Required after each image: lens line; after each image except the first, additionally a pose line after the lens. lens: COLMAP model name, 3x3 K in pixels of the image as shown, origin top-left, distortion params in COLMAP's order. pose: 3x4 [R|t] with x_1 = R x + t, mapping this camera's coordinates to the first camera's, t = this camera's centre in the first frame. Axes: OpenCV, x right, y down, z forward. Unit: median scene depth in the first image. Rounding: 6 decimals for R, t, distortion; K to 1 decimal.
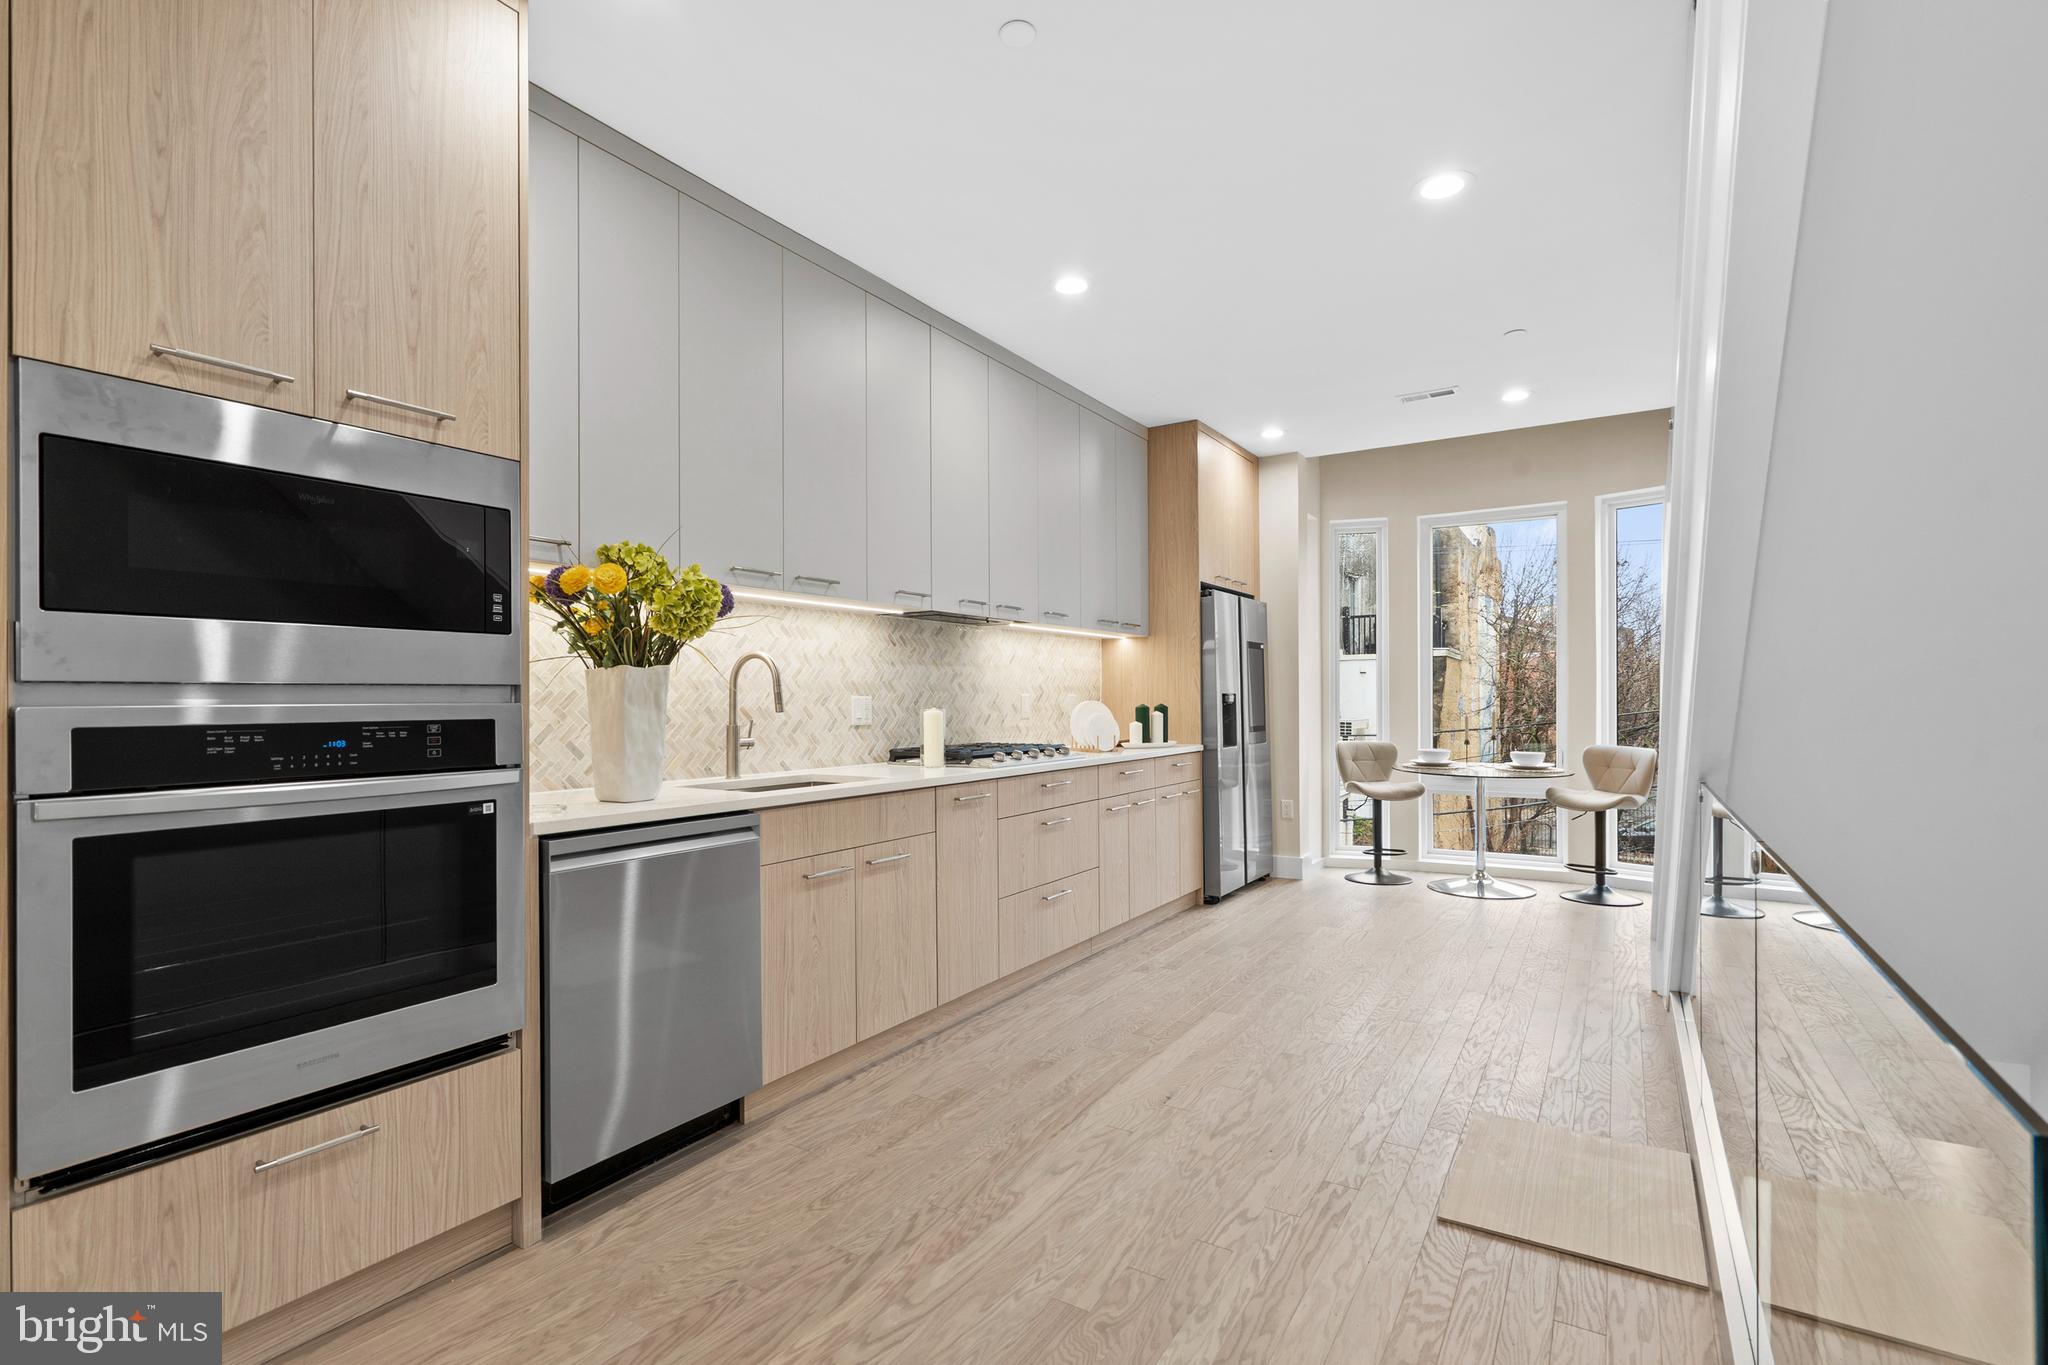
lens RADIAL K [[955.9, 0, 1045.2], [0, 955.9, 710.1], [0, 0, 1]] dist [0.000537, 0.000342]
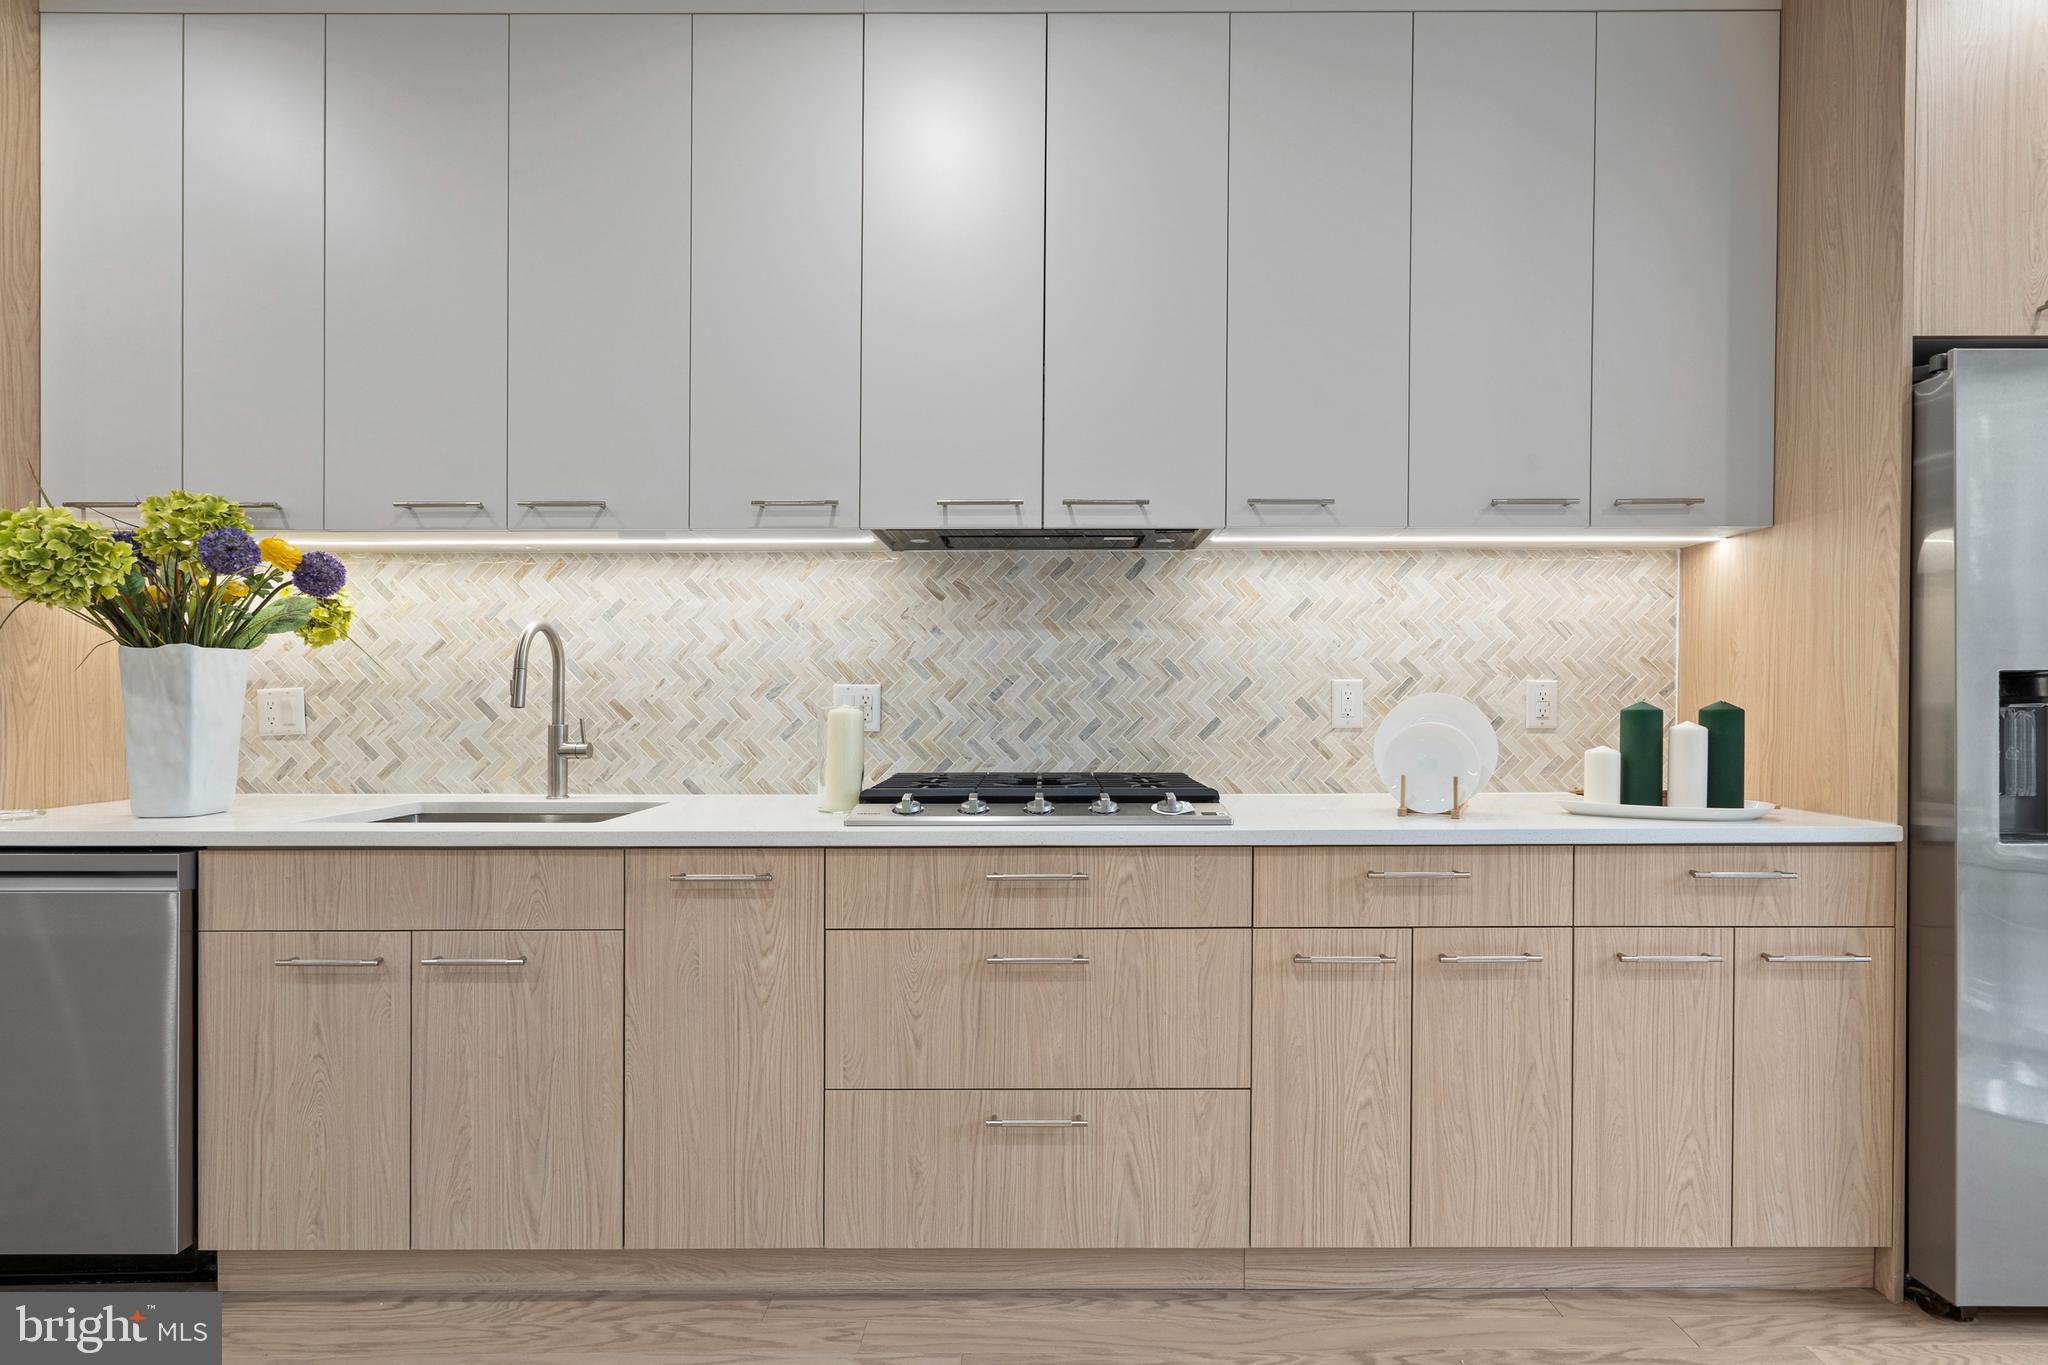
lens RADIAL K [[955.9, 0, 1045.2], [0, 955.9, 710.1], [0, 0, 1]] dist [0.000537, 0.000342]
pose [[0.517600, 0.016766, -0.855458, 0.431591], [-0.010041, 0.999858, 0.013521, -0.007949], [0.855564, 0.001591, 0.517695, 0.834634]]
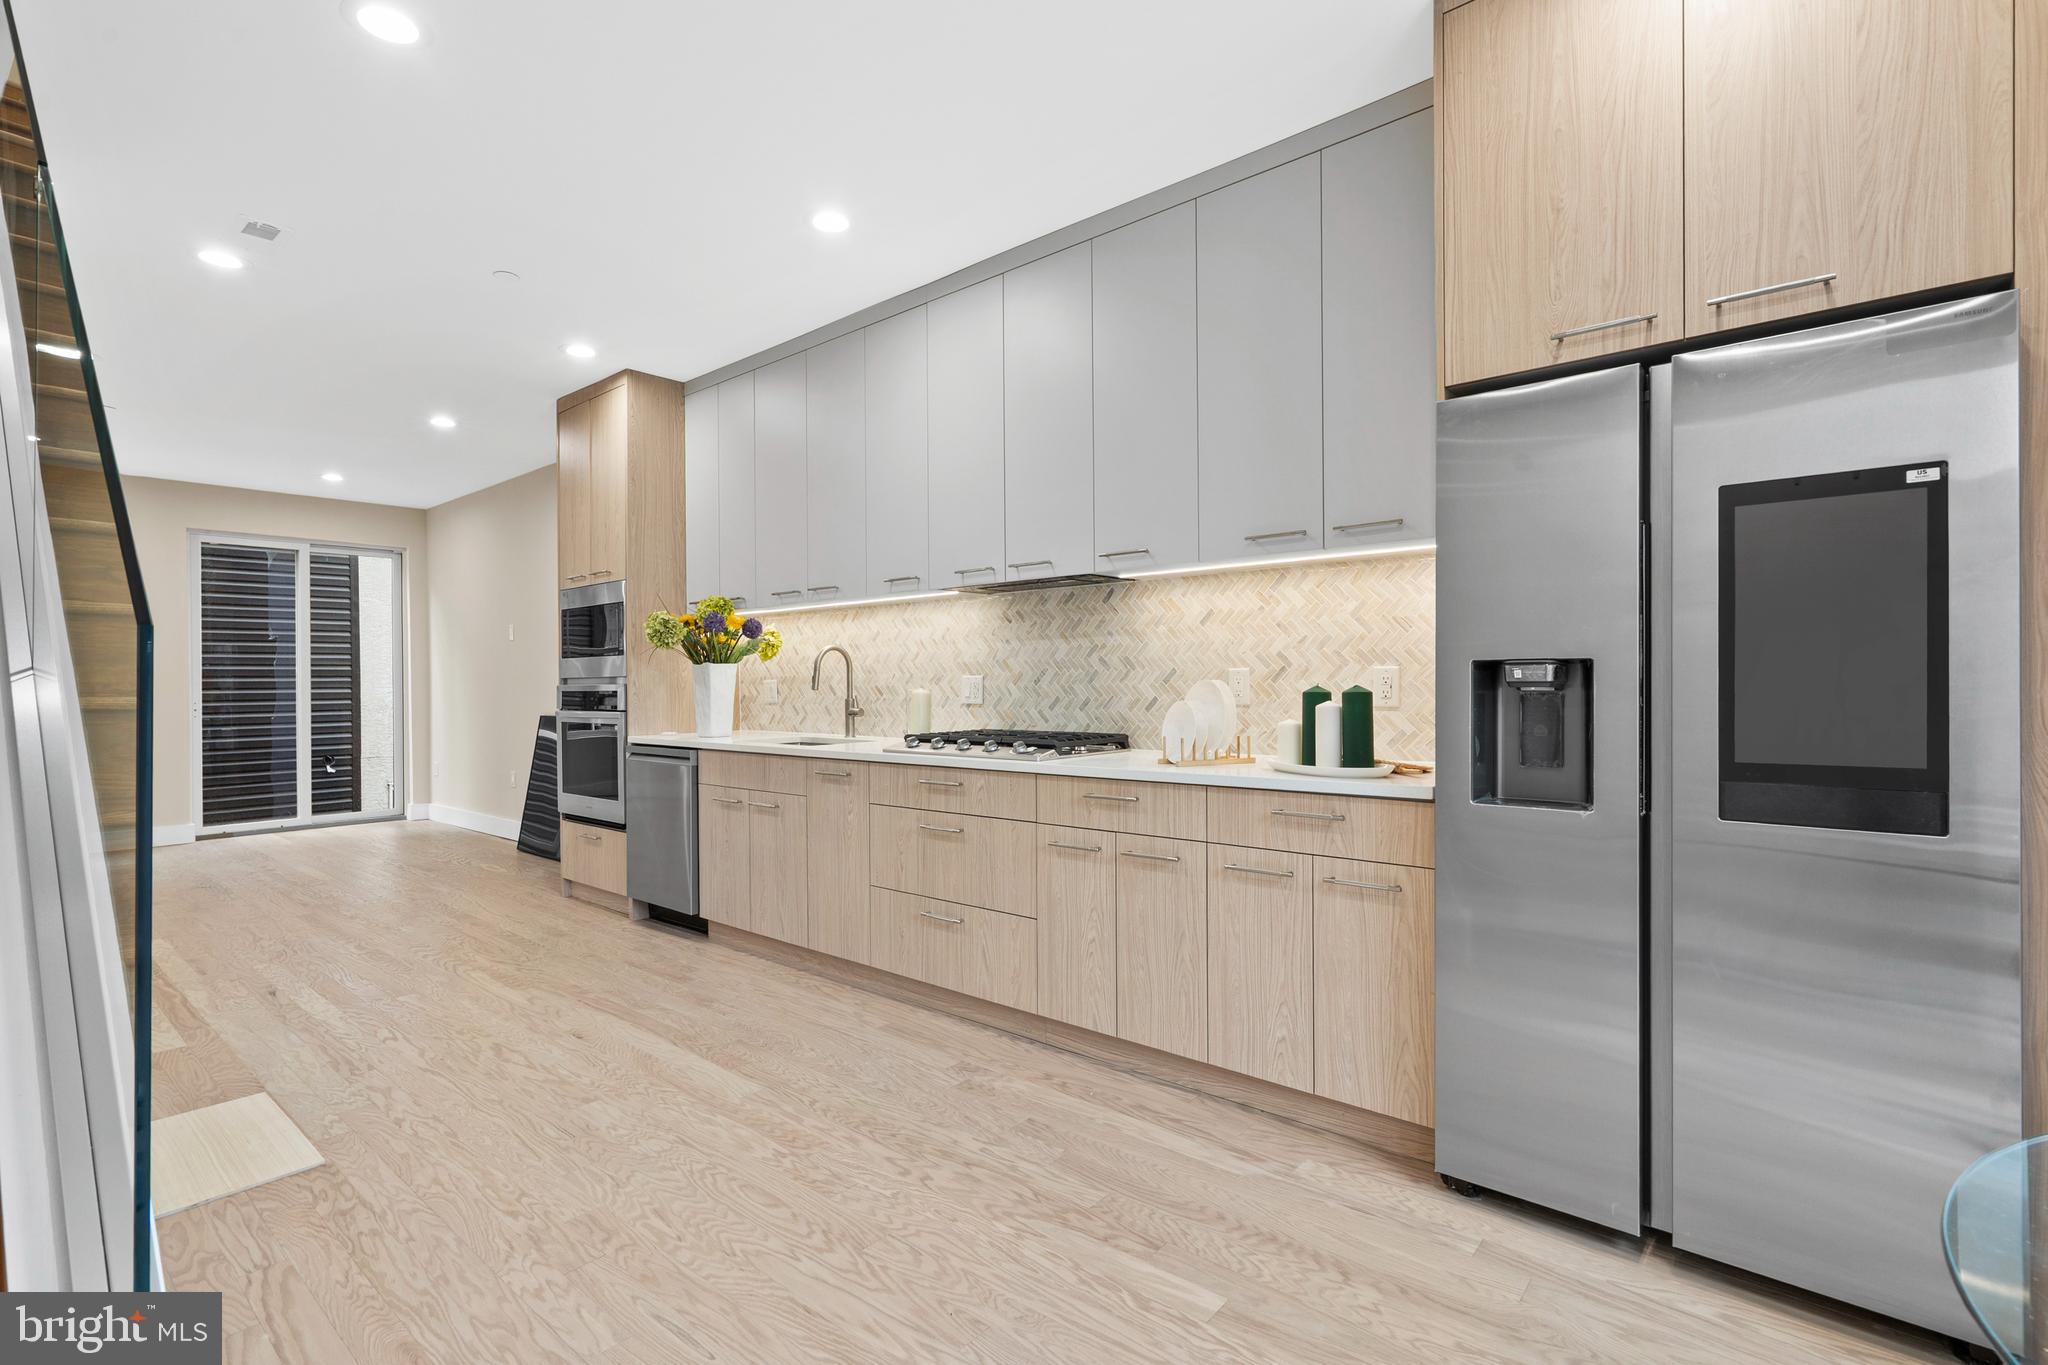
lens RADIAL K [[952.2, 0, 1015.9], [0, 952.2, 690.3], [0, 0, 1]] dist [-0.003089, 0.000179]
pose [[-0.171596, 0.019299, -0.984978, 0.876308], [0.002568, 0.999813, 0.019143, -0.019493], [0.985164, 0.000755, -0.171613, 1.306335]]
